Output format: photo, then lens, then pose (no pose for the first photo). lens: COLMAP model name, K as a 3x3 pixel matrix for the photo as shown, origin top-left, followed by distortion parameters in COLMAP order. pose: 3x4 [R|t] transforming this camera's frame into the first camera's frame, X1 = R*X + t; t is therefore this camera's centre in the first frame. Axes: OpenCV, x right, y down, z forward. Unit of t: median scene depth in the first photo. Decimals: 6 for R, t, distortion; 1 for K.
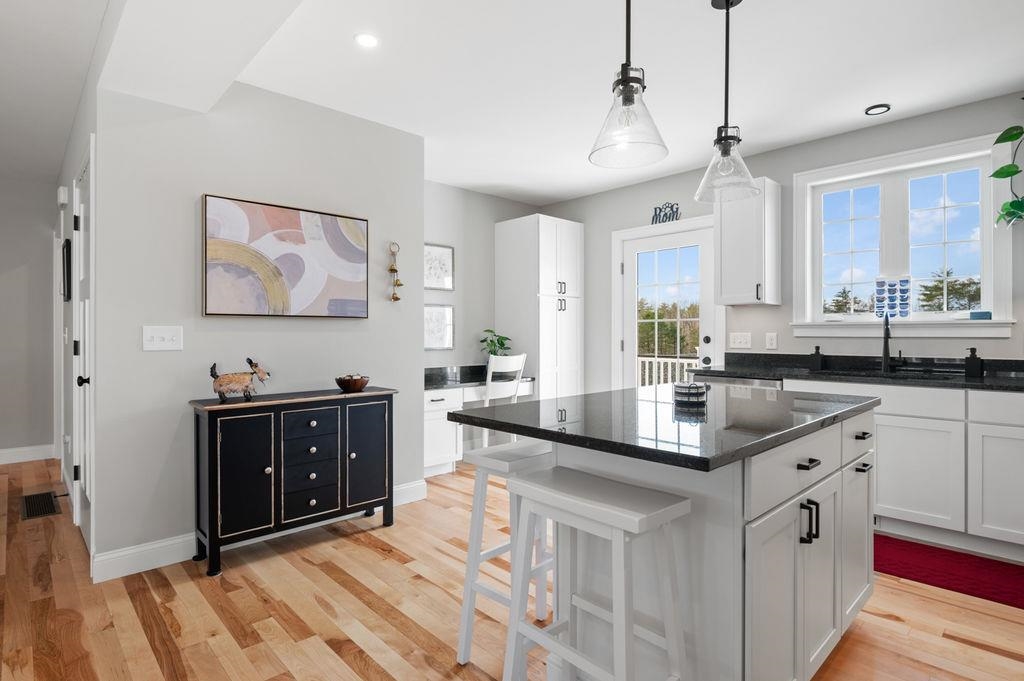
lens RADIAL K [[541.3, 0, 512.0], [0, 541.3, 340.5], [0, 0, 1]] dist [-0.003880, -0.000500]
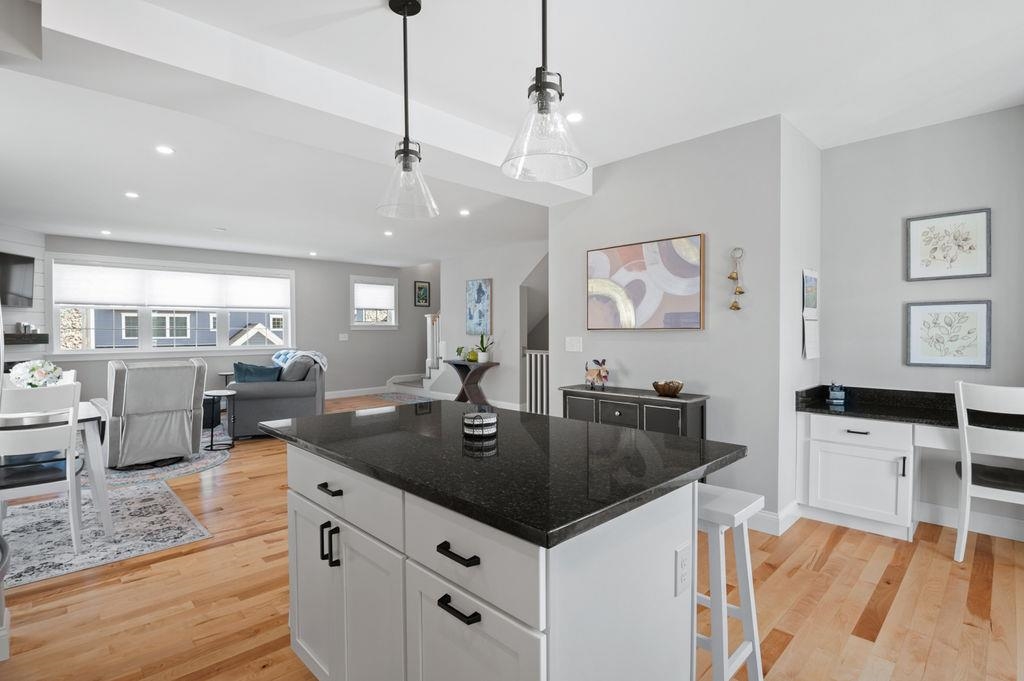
lens RADIAL K [[487.6, 0, 512.0], [0, 487.6, 340.5], [0, 0, 1]] dist [0.001465, 0.000225]
pose [[0.023441, 0.018725, -0.999550, 0.660995], [-0.010606, 0.999773, 0.018480, -0.032146], [0.999669, 0.010168, 0.023634, 0.615593]]
